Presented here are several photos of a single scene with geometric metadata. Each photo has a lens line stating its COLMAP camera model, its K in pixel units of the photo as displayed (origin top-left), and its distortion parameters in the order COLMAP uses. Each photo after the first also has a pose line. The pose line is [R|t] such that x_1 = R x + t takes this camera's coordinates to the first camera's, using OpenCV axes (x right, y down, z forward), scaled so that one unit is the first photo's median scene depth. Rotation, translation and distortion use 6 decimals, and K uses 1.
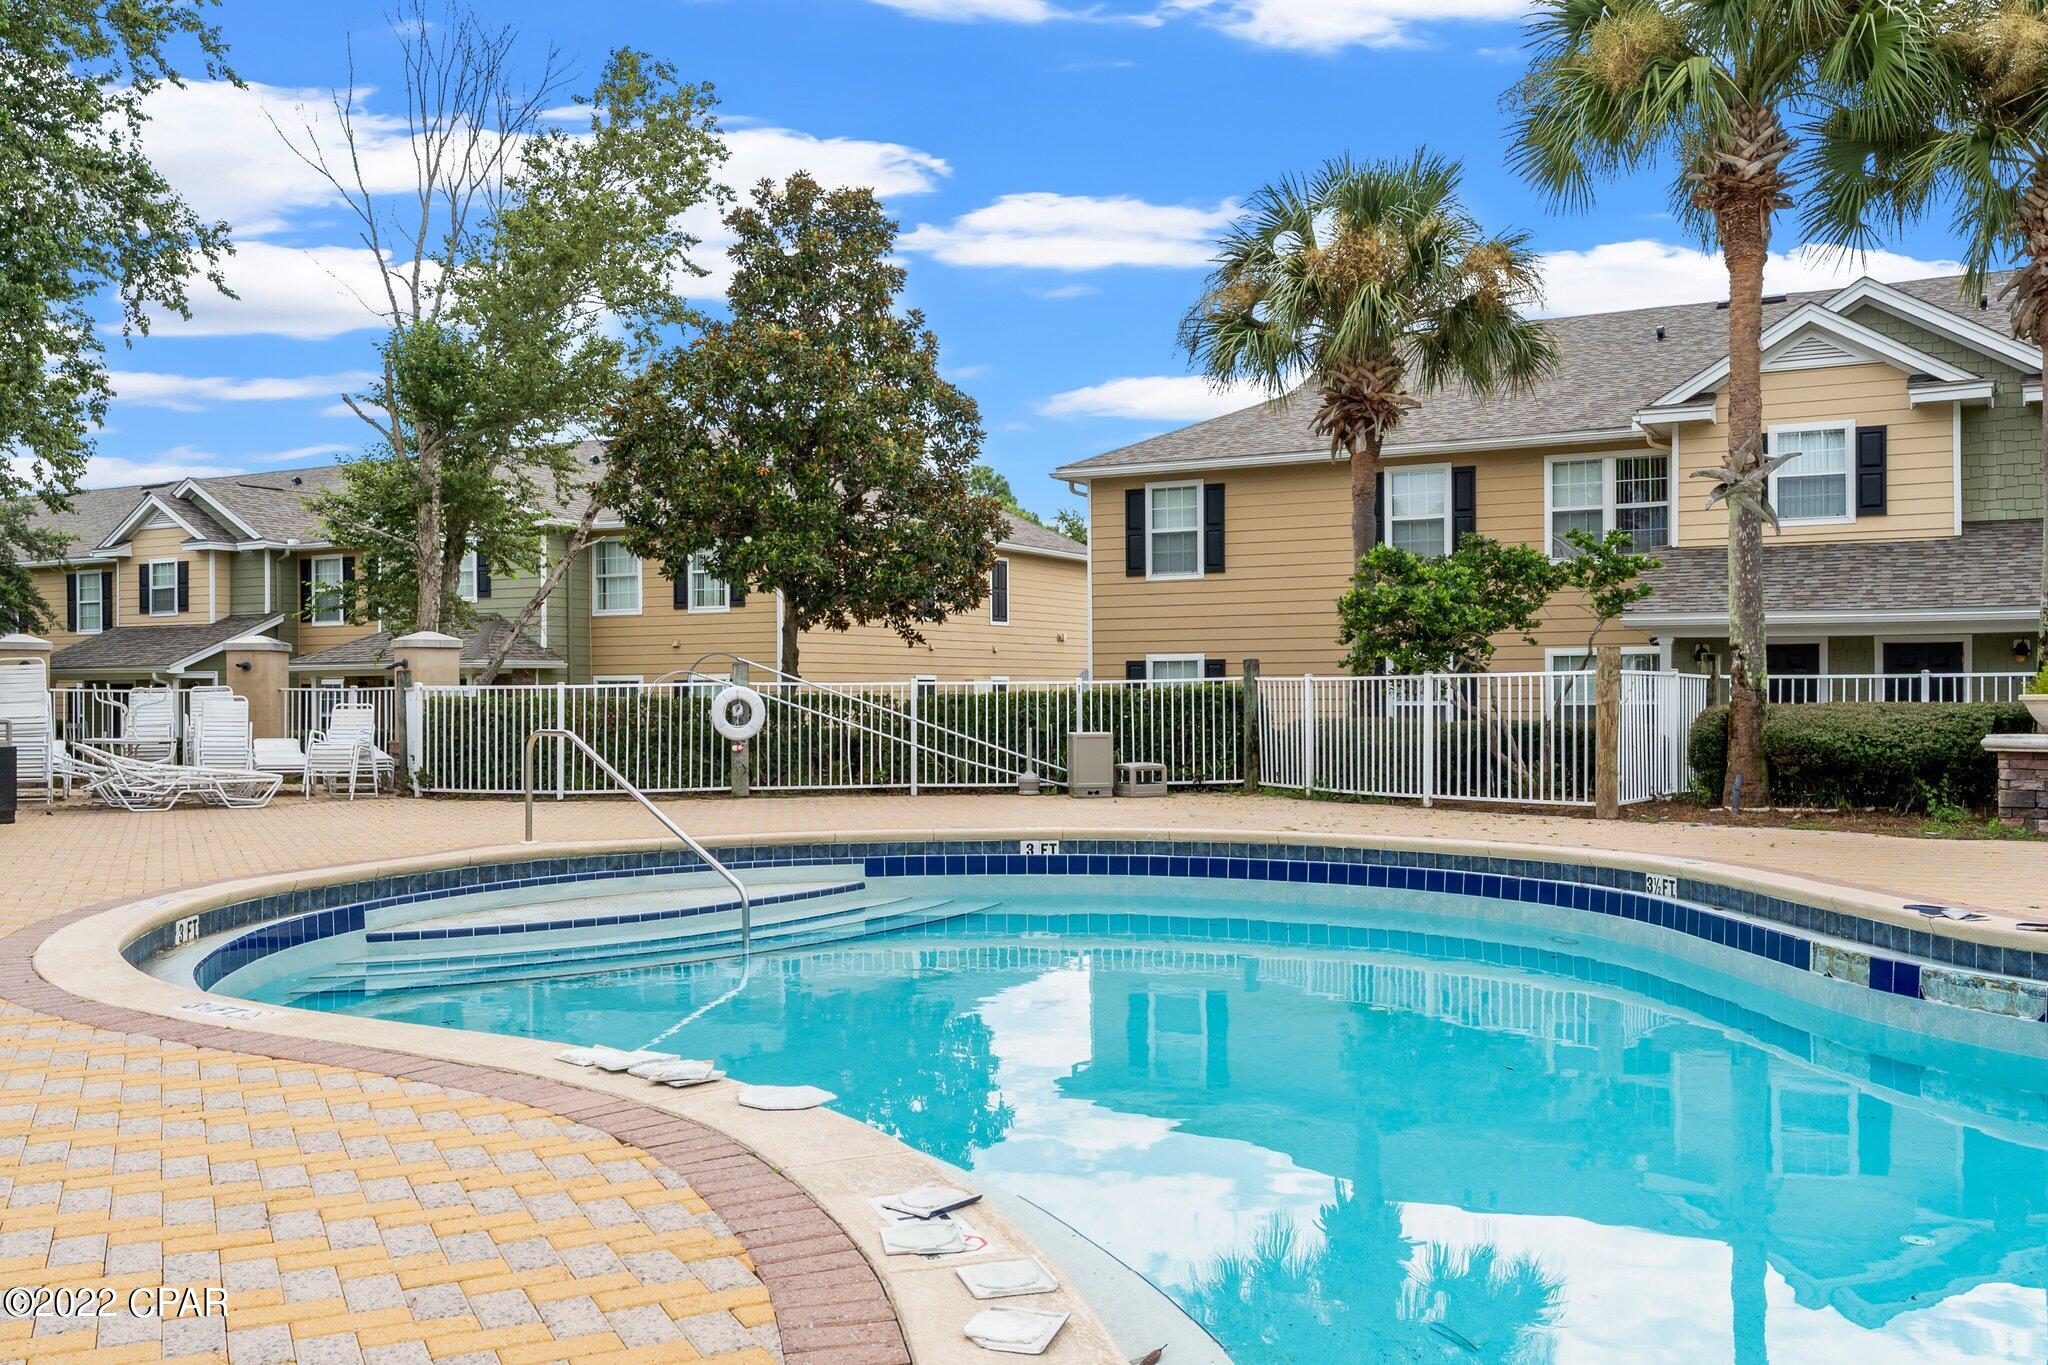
lens RADIAL K [[1795.9, 0, 1022.3], [0, 1795.9, 686.3], [0, 0, 1]] dist [0.020742, 0.015096]
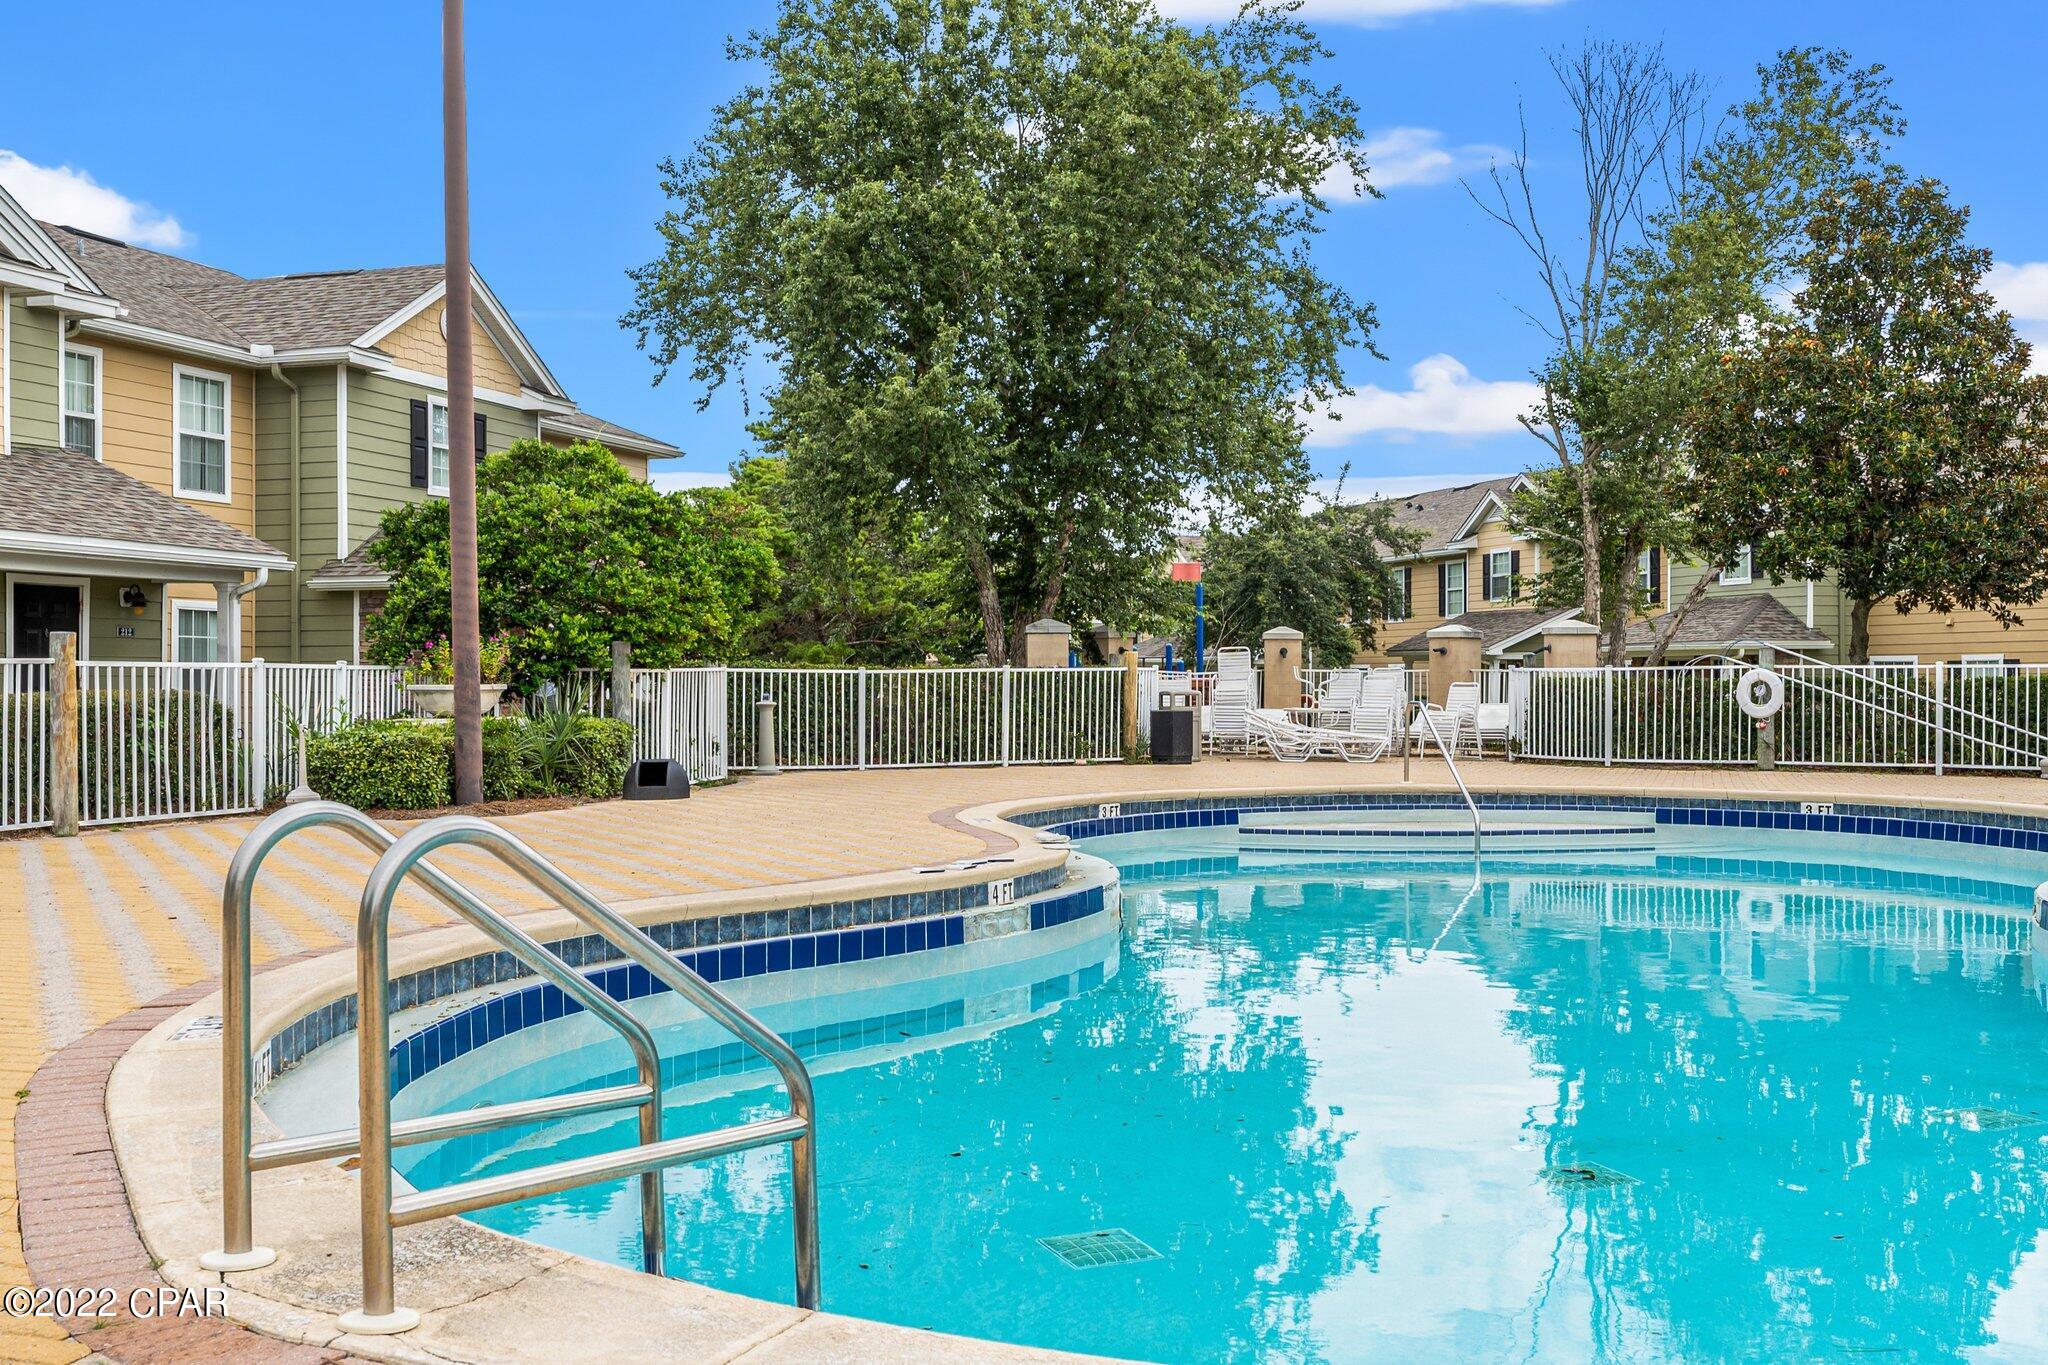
lens RADIAL K [[2034.8, 0, 1022.3], [0, 2034.8, 685.1], [0, 0, 1]] dist [0.001793, 0.000000]
pose [[0.731462, 0.006914, -0.681848, 0.351309], [-0.000141, 0.999950, 0.009989, -0.002642], [0.681883, -0.007210, 0.731426, -0.213237]]
